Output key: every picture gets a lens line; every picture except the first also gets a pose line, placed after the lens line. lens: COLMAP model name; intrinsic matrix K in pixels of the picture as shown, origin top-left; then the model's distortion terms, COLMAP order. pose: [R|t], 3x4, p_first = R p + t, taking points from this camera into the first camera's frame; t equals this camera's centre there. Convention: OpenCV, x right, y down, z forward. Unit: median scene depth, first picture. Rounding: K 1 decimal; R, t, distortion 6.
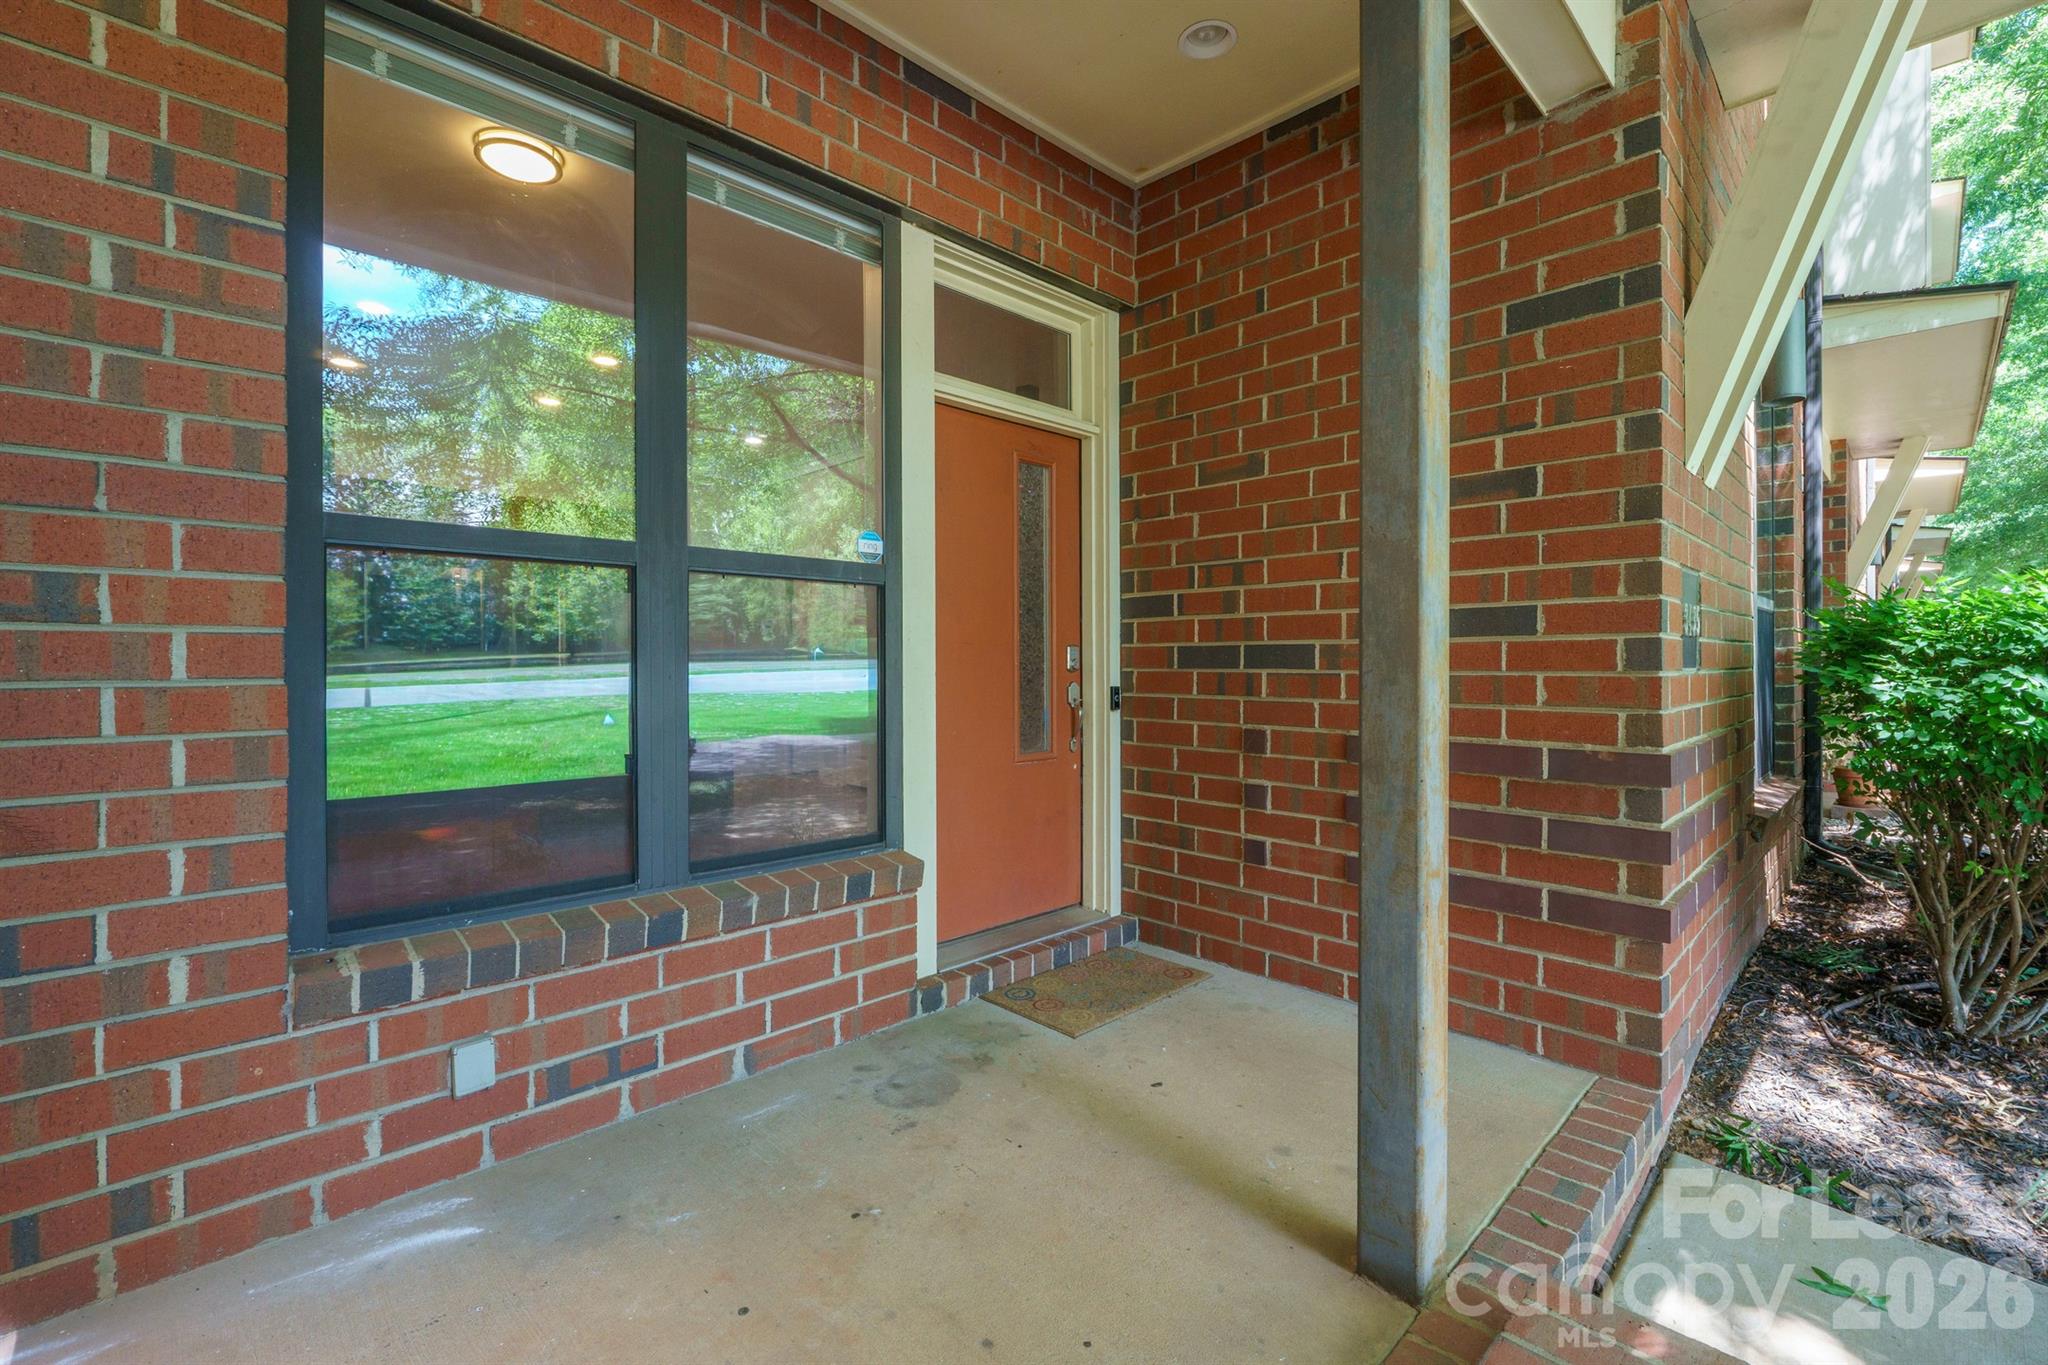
lens RADIAL K [[884.2, 0, 1025.3], [0, 884.2, 671.5], [0, 0, 1]] dist [0.001158, 0.000087]
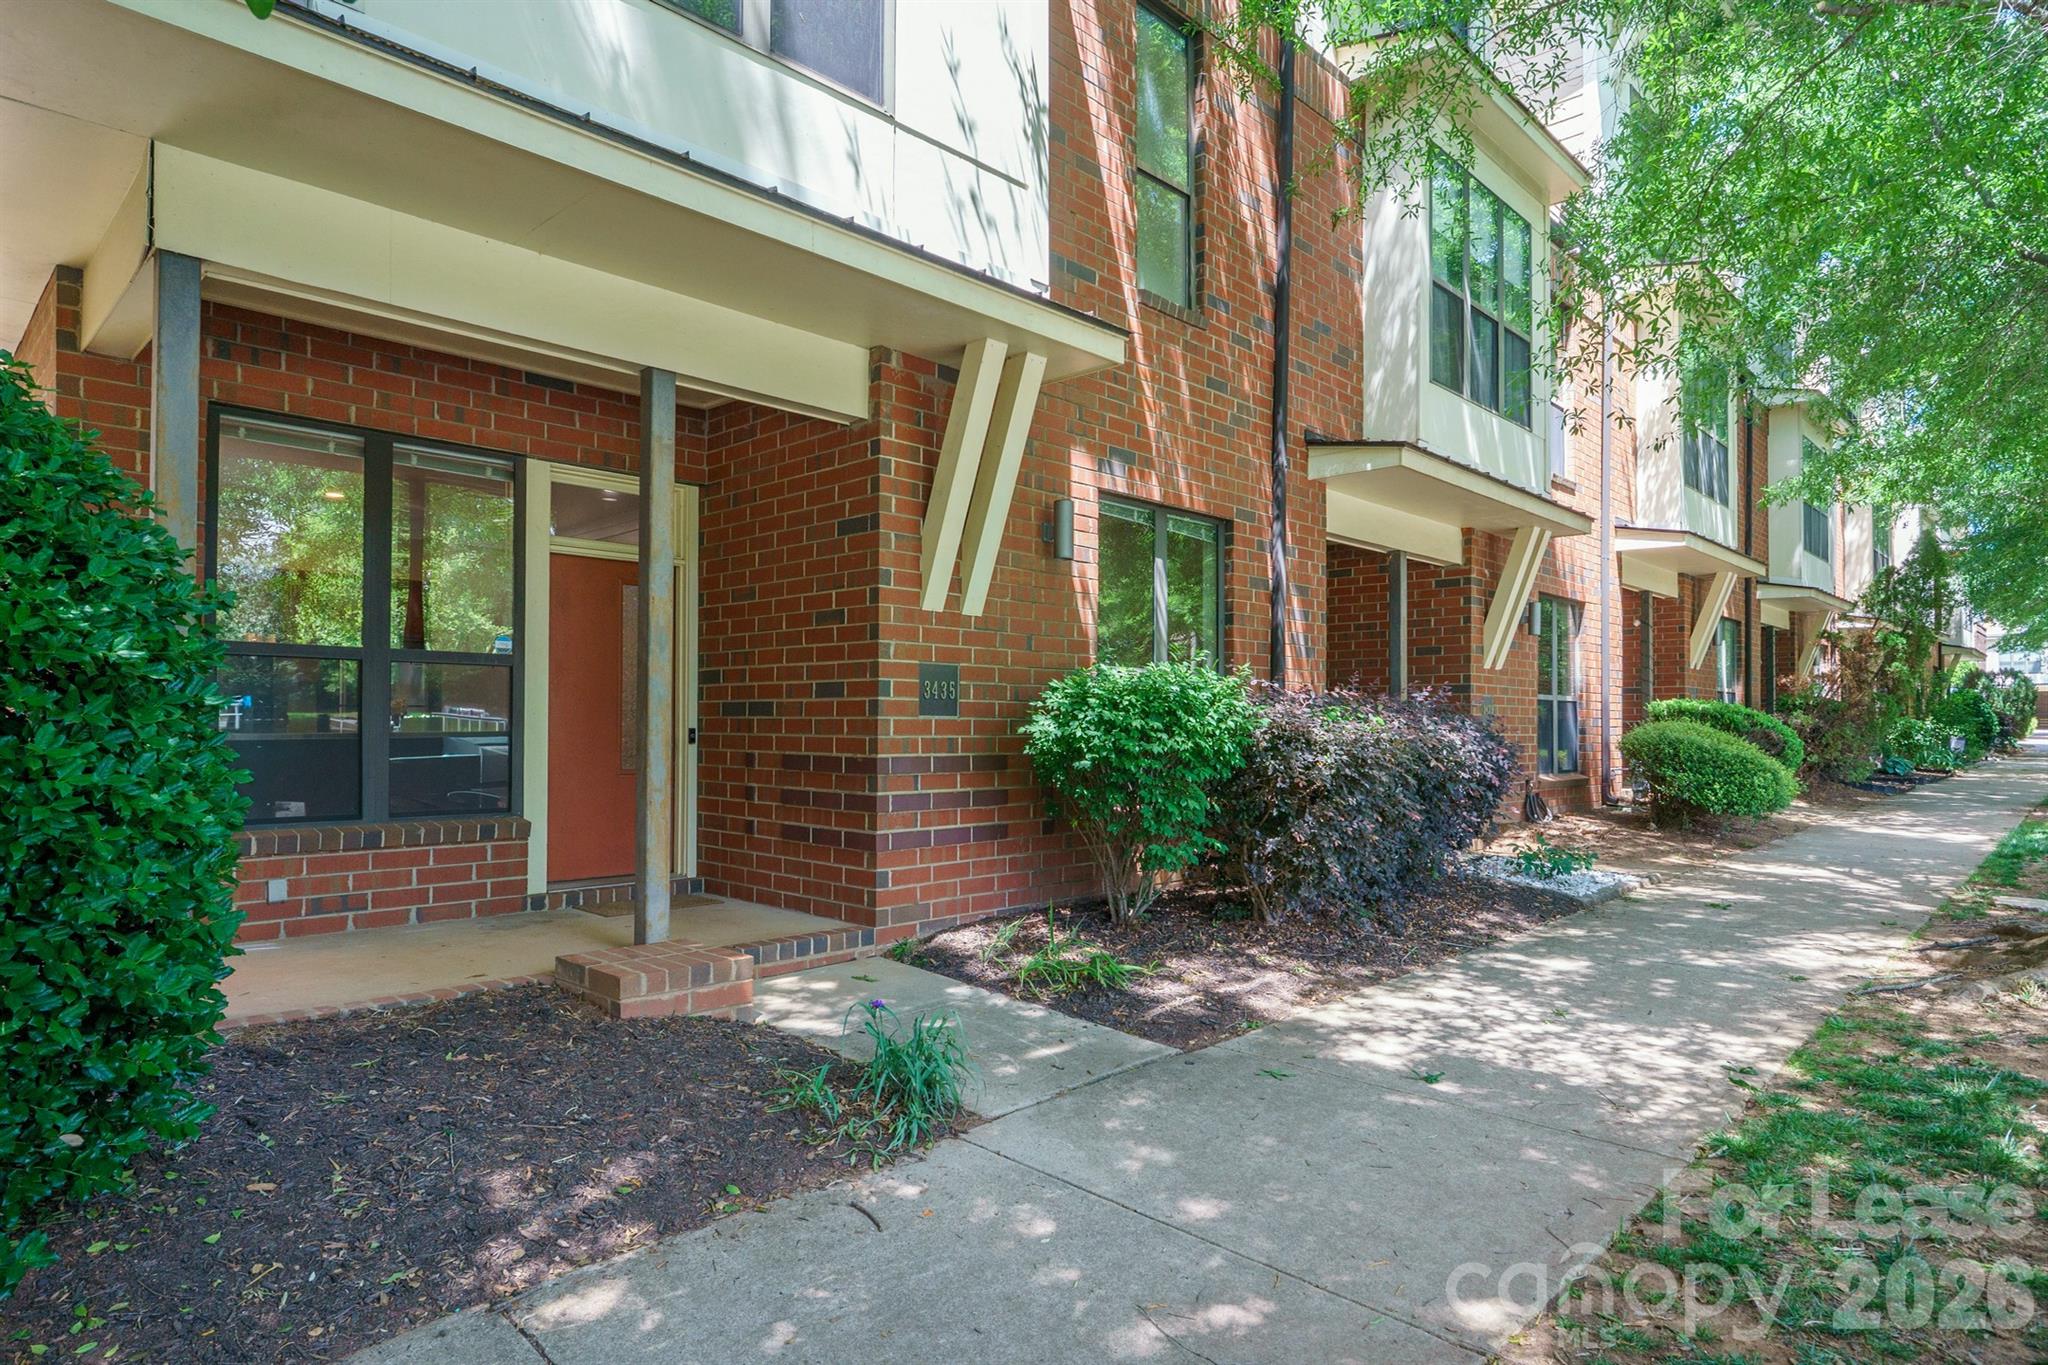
lens RADIAL K [[1158.3, 0, 995.1], [0, 1158.3, 715.5], [0, 0, 1]] dist [0.001394, 0.001340]
pose [[0.999801, 0.006972, 0.018683, 0.754891], [-0.006661, 0.999839, -0.016649, 0.031941], [-0.018797, 0.016522, 0.999687, -1.315027]]
